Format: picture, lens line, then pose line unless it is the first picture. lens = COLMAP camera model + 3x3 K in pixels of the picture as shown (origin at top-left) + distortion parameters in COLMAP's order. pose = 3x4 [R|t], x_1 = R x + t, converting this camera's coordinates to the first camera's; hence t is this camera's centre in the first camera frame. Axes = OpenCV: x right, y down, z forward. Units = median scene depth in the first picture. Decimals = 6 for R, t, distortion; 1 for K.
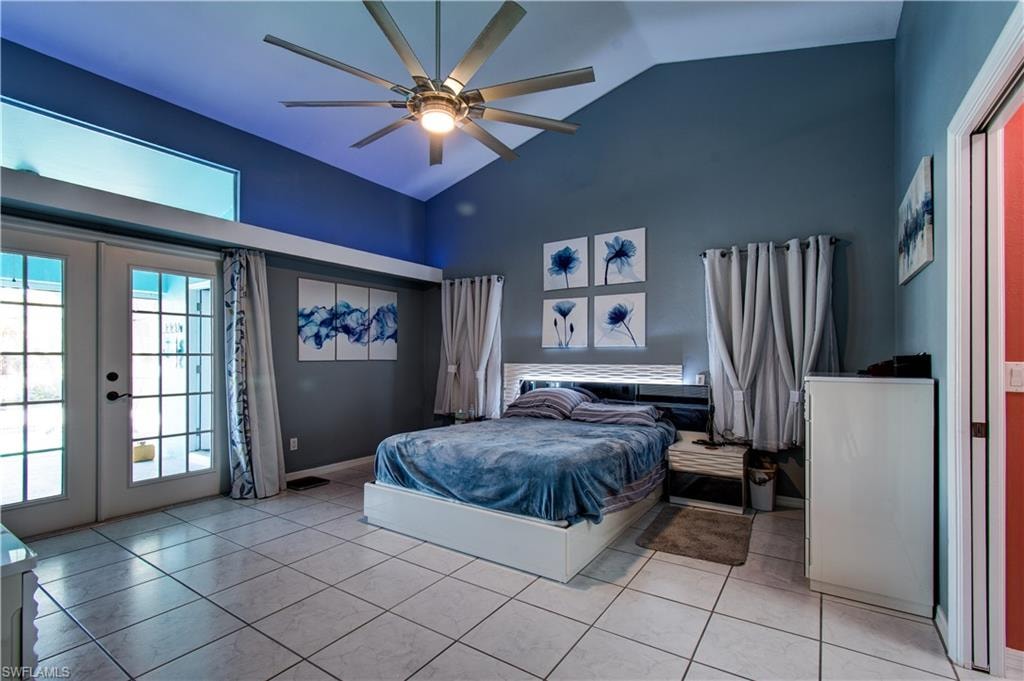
lens RADIAL K [[466.6, 0, 525.2], [0, 466.6, 357.4], [0, 0, 1]] dist [0.005001, -0.001832]
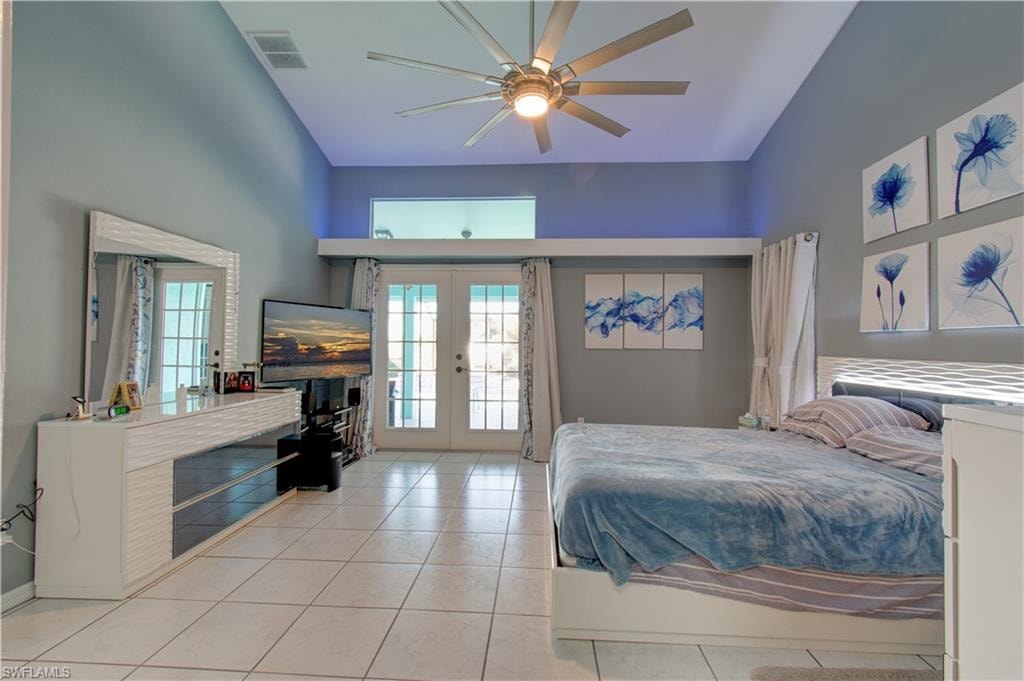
lens RADIAL K [[466.6, 0, 512.8], [0, 466.6, 337.1], [0, 0, 1]] dist [0.005001, -0.001832]
pose [[0.489015, -0.009876, -0.872219, 0.377294], [-0.010804, 0.999791, -0.017378, 0.001278], [0.872208, 0.017921, 0.488806, 0.285652]]
